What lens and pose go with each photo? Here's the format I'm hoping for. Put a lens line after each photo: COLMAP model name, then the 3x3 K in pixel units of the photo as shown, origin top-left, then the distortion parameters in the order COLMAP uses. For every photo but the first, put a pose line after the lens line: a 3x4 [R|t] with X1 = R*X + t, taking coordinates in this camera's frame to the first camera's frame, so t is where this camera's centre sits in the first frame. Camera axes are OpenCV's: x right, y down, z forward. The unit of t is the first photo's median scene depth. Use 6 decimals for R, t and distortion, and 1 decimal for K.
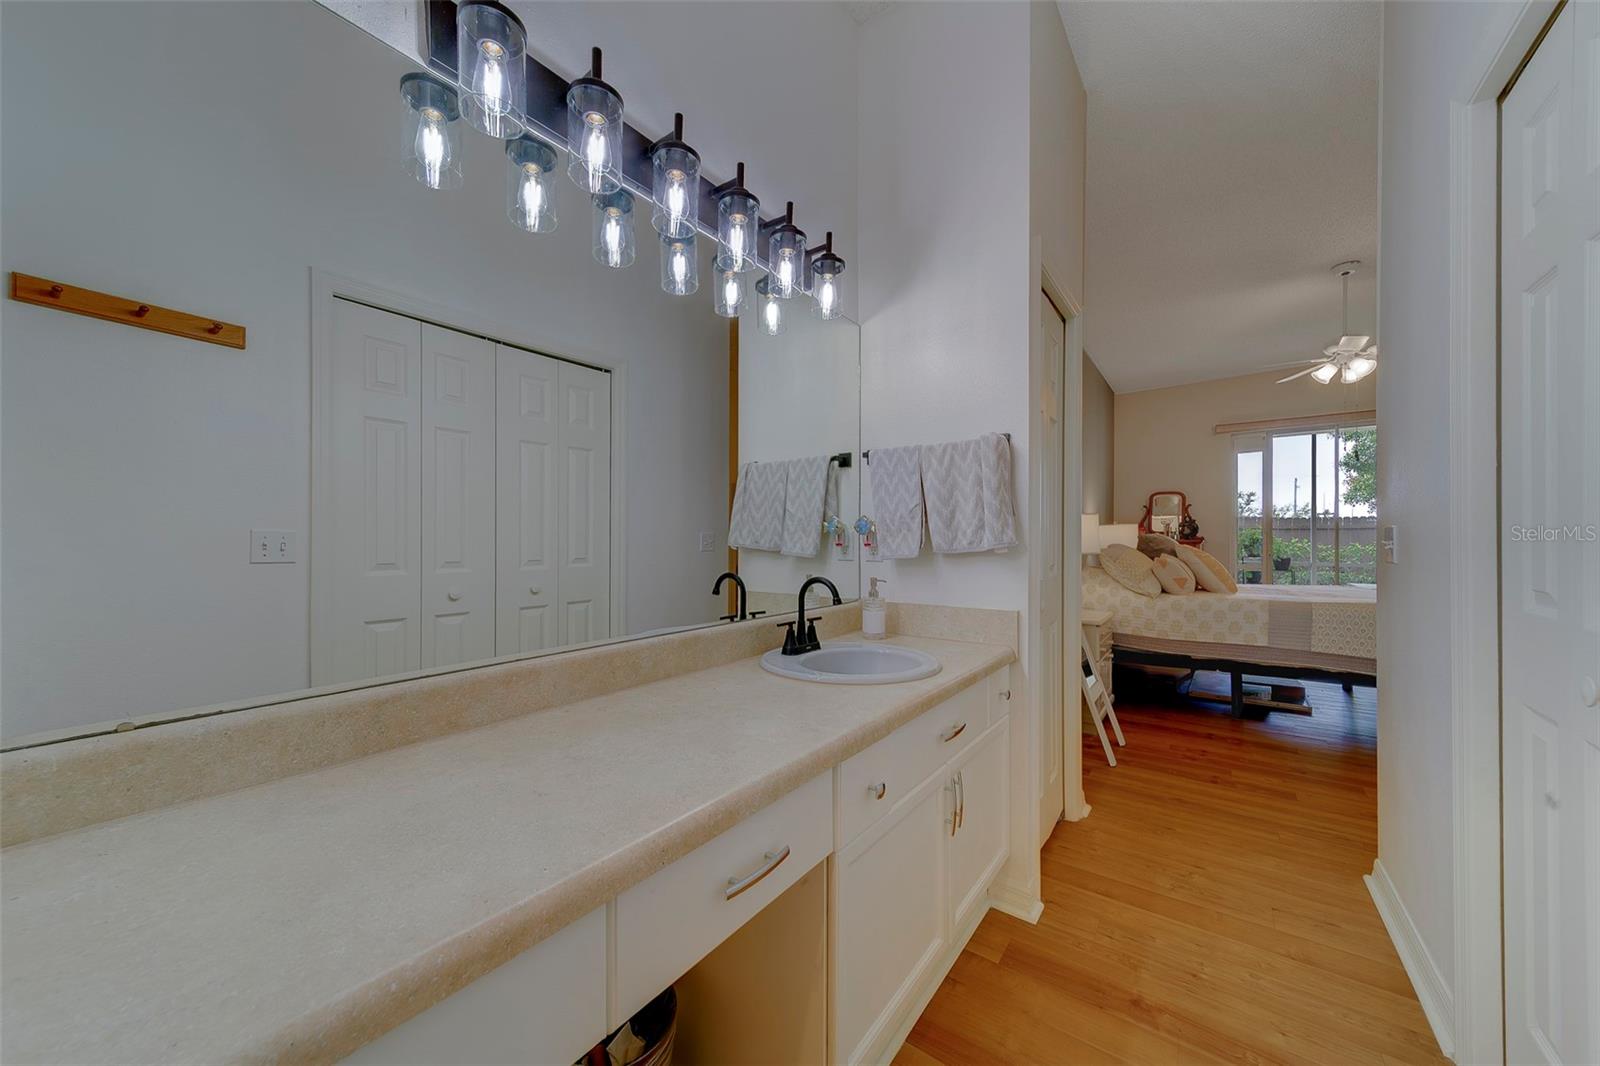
lens RADIAL K [[545.2, 0, 797.0], [0, 545.2, 540.1], [0, 0, 1]] dist [0.000057, 0.000005]
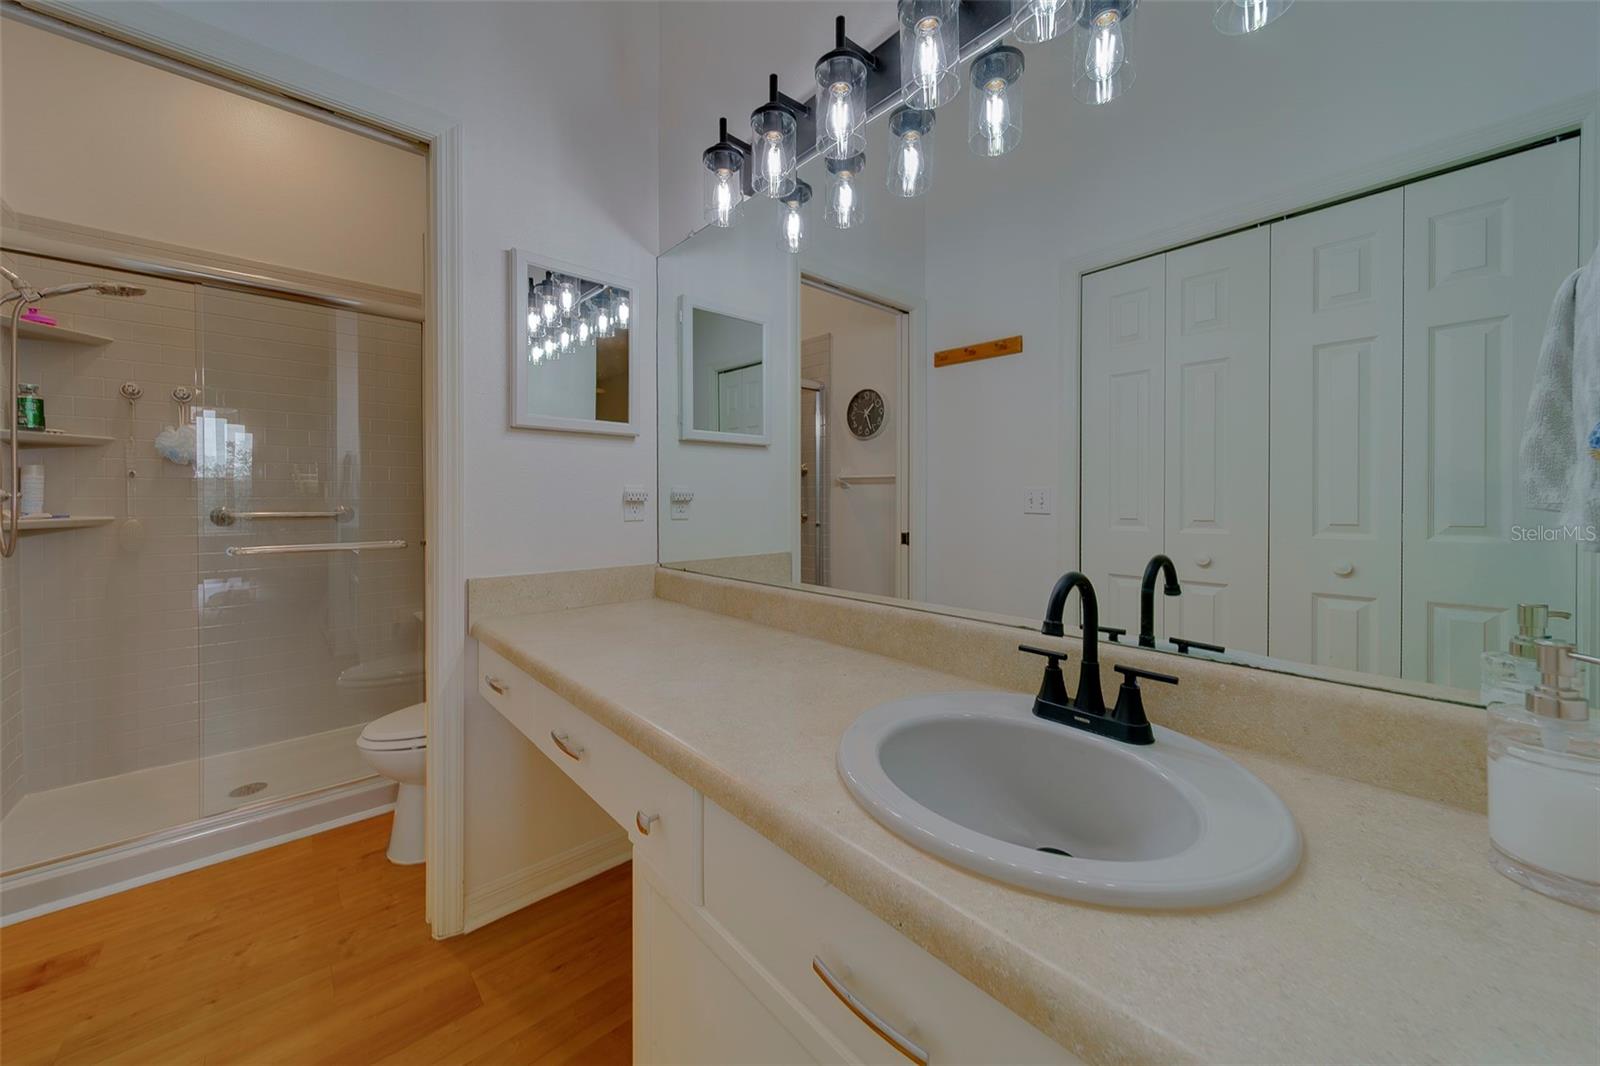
lens RADIAL K [[575.7, 0, 798.1], [0, 575.7, 503.0], [0, 0, 1]] dist [0.001256, 0.000057]
pose [[-0.204986, 0.004105, -0.978756, 0.532461], [0.005048, 0.999982, 0.003137, 0.011722], [0.978752, -0.004298, -0.205003, 0.860923]]
